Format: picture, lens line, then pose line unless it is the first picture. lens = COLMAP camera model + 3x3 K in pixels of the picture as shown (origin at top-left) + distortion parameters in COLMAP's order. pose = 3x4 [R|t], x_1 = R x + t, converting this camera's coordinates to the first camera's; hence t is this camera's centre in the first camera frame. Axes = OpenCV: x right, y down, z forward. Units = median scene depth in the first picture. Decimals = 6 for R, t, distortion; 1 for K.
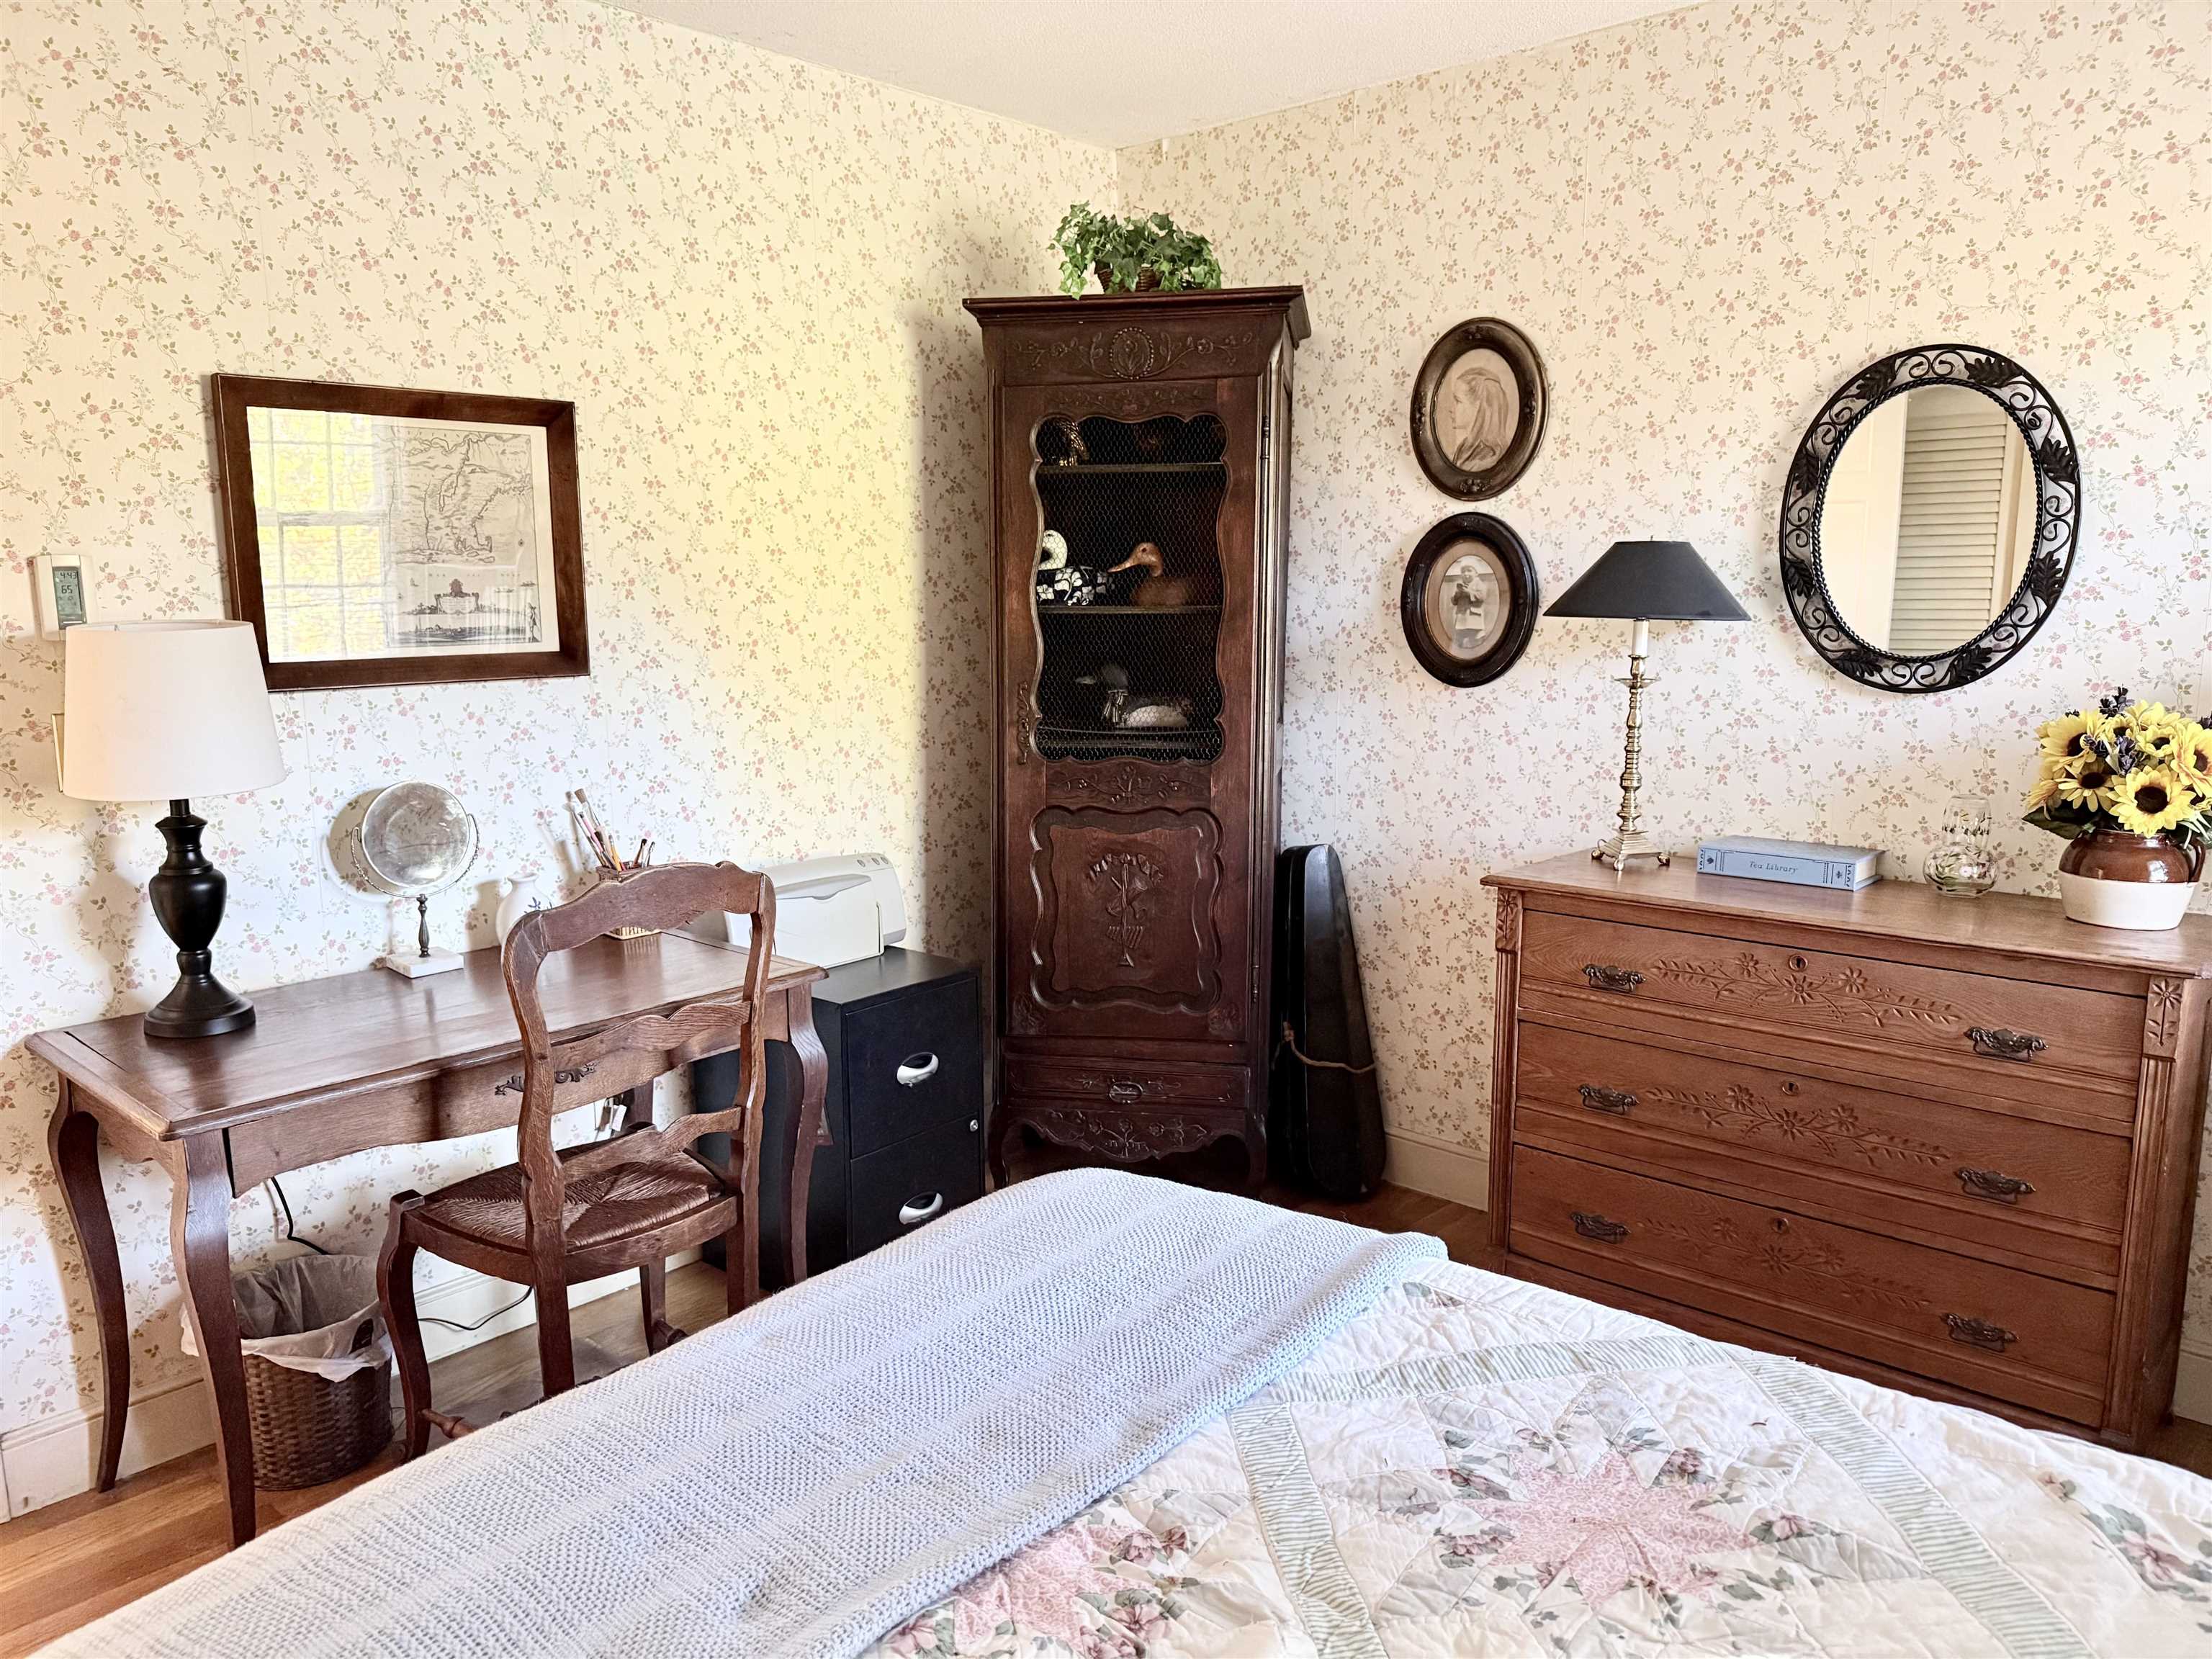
lens RADIAL K [[1501.5, 0, 1107.5], [0, 1501.5, 832.5], [0, 0, 1]] dist [0.026681, -0.050887]
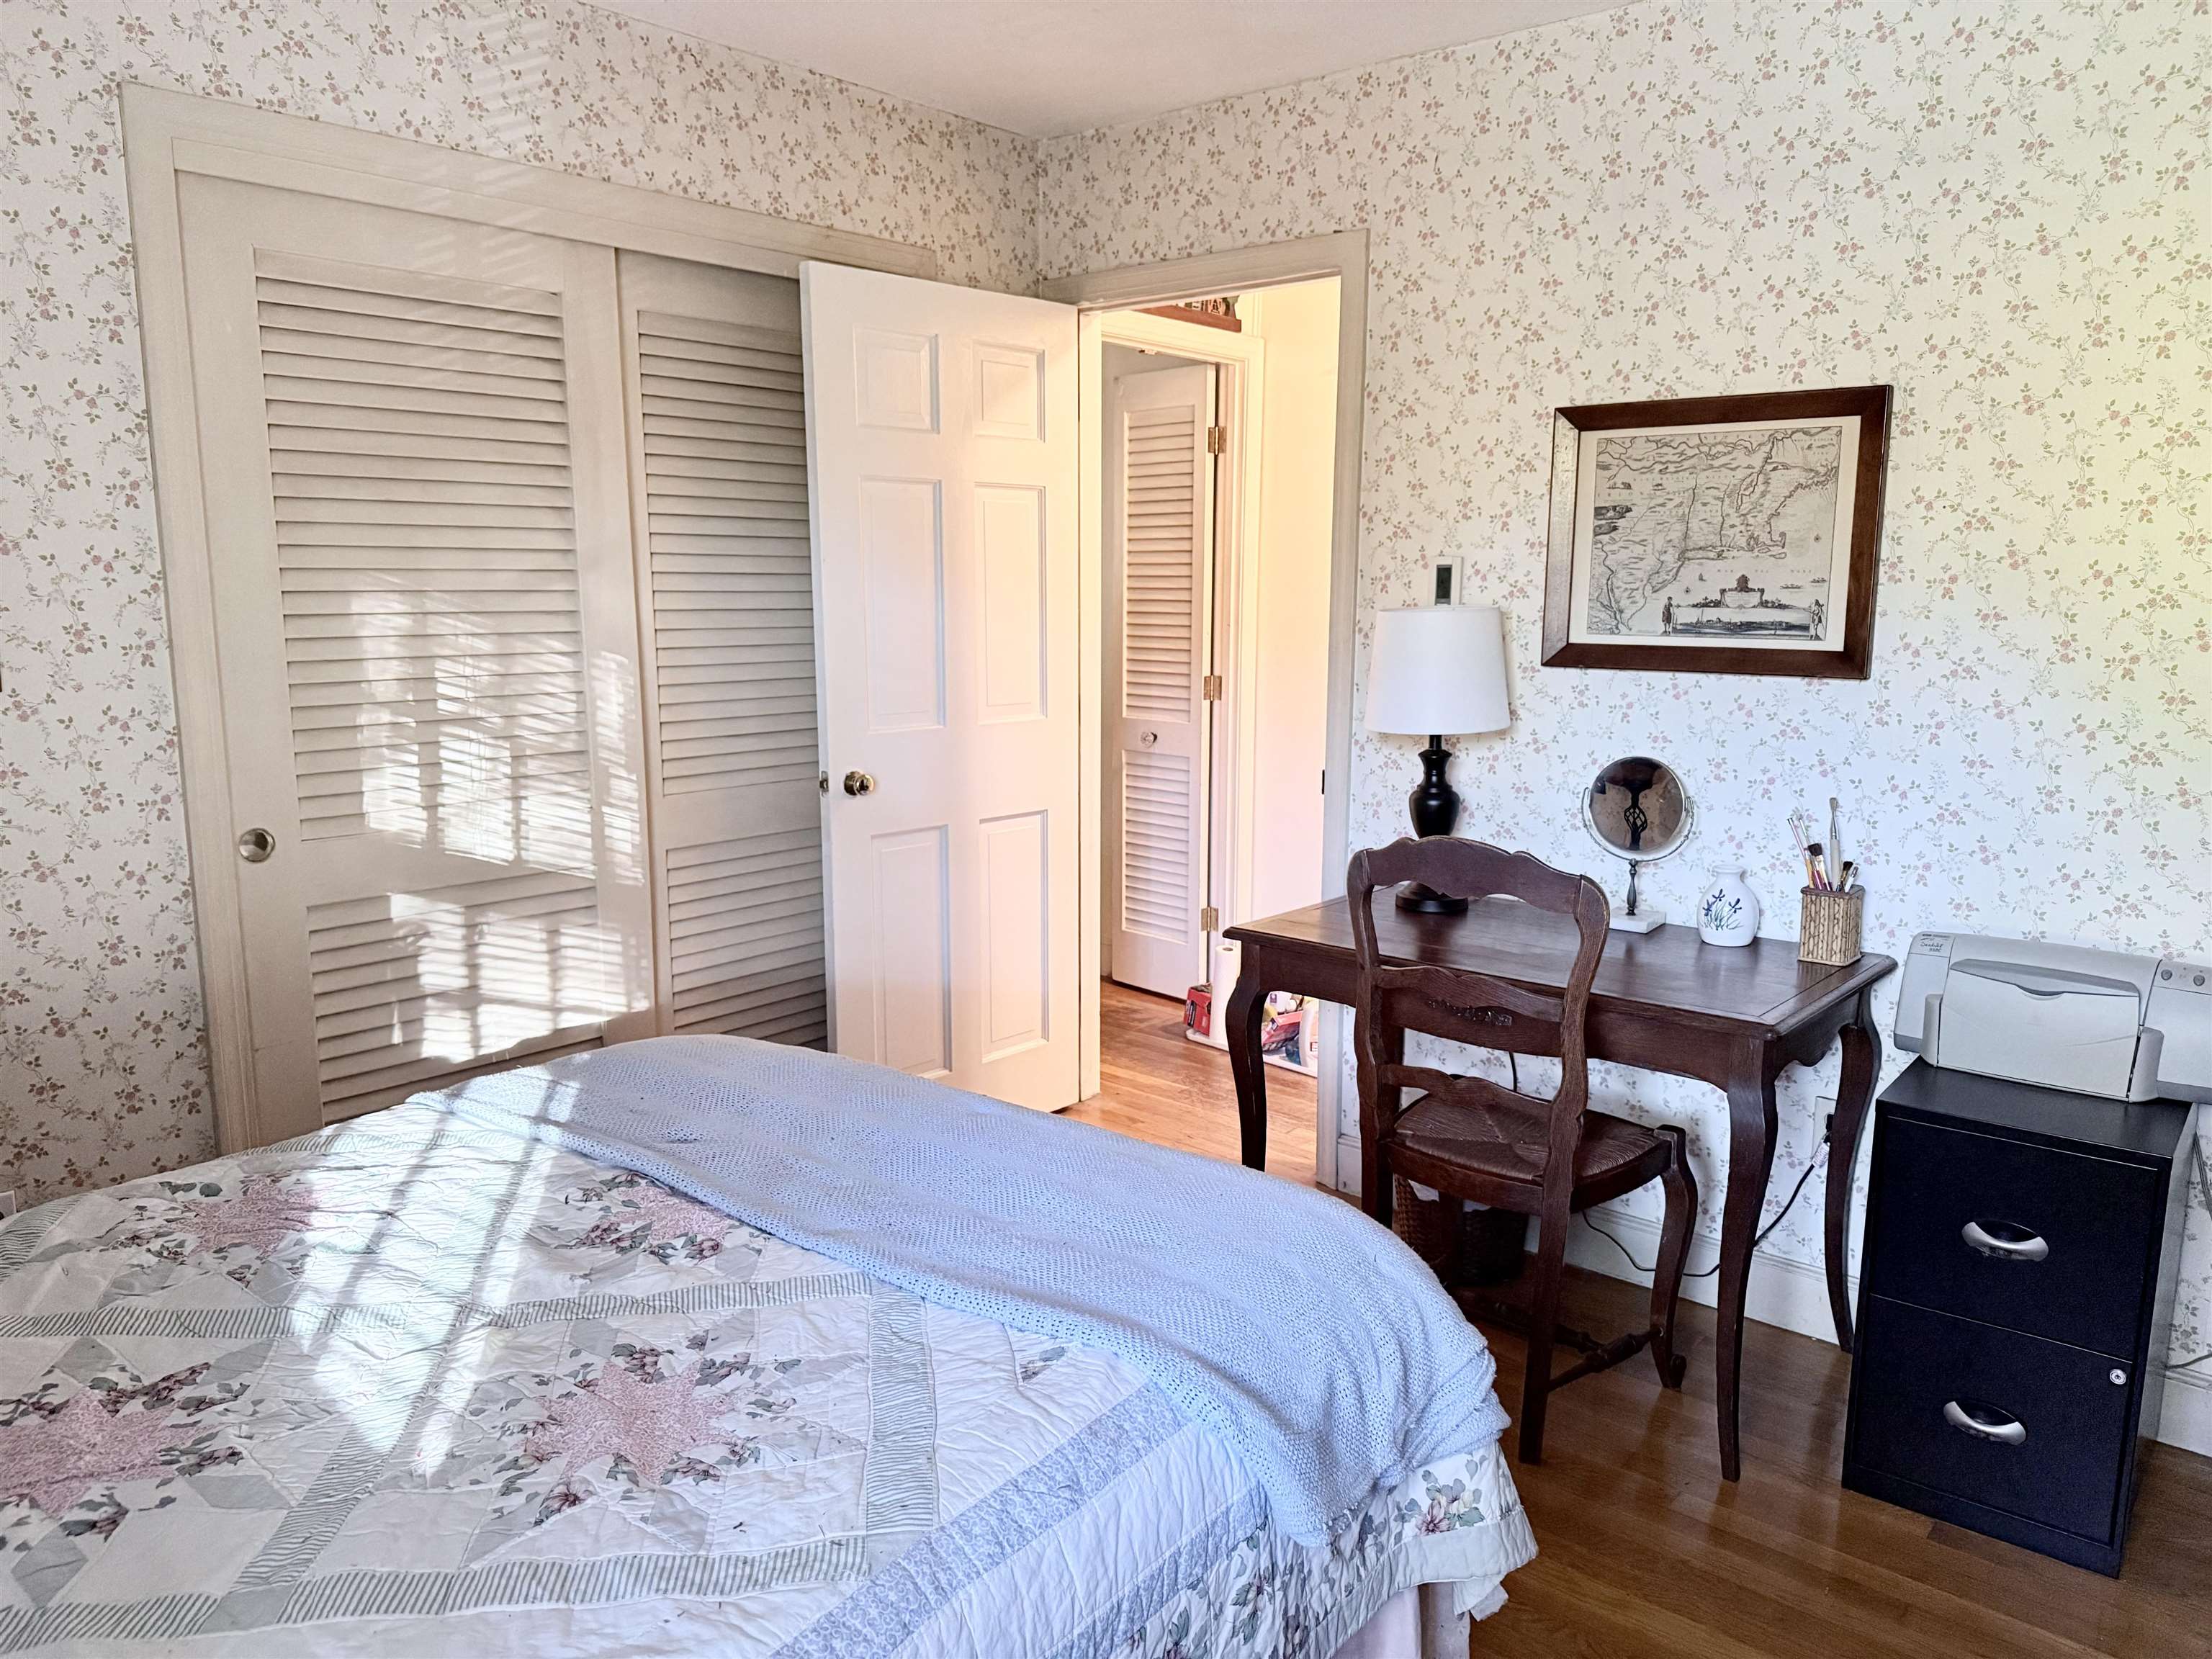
lens RADIAL K [[1577.3, 0, 1163.9], [0, 1577.3, 837.6], [0, 0, 1]] dist [-0.007767, -0.003051]
pose [[0.053608, 0.172838, -0.983490, 0.640522], [-0.170271, 0.972065, 0.161549, -0.099297], [0.983938, 0.158800, 0.081540, 0.546529]]
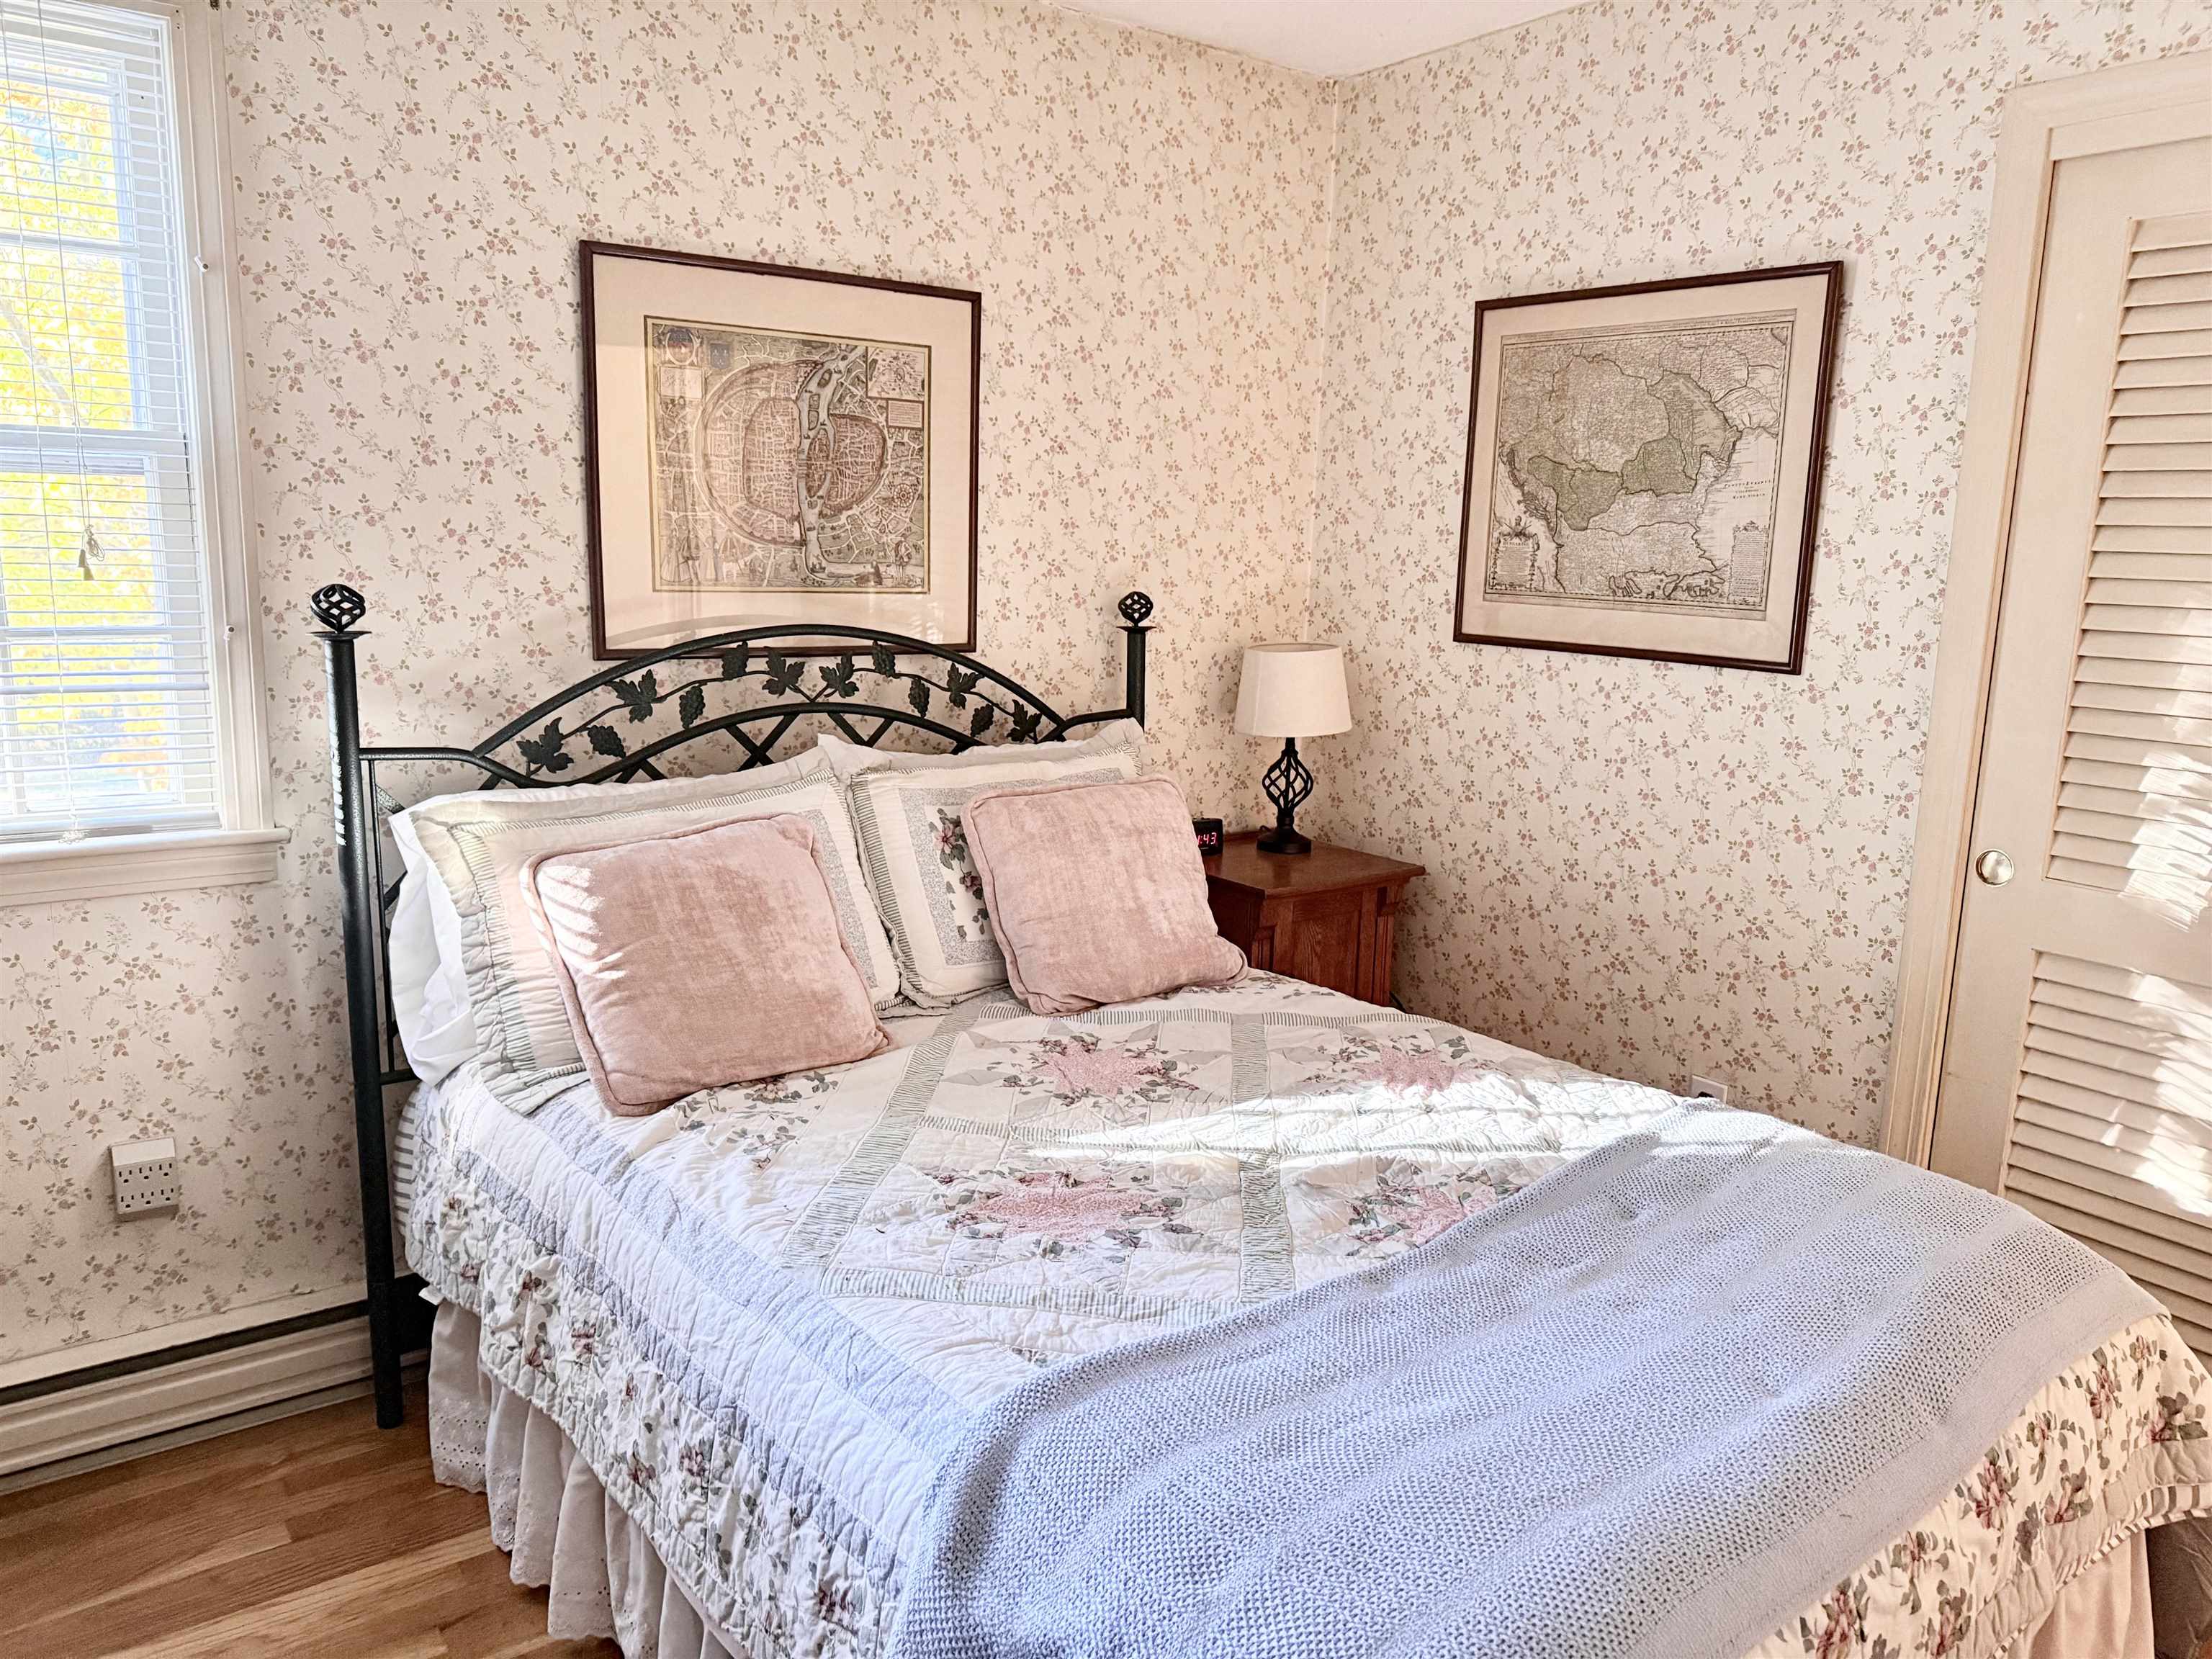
lens RADIAL K [[1573.1, 0, 1092.0], [0, 1573.1, 856.5], [0, 0, 1]] dist [0.074935, -0.120865]
pose [[-0.977852, -0.060353, 0.200408, 0.004738], [0.014040, 0.936452, 0.350516, -0.180736], [-0.208827, 0.345566, -0.914864, 1.022662]]
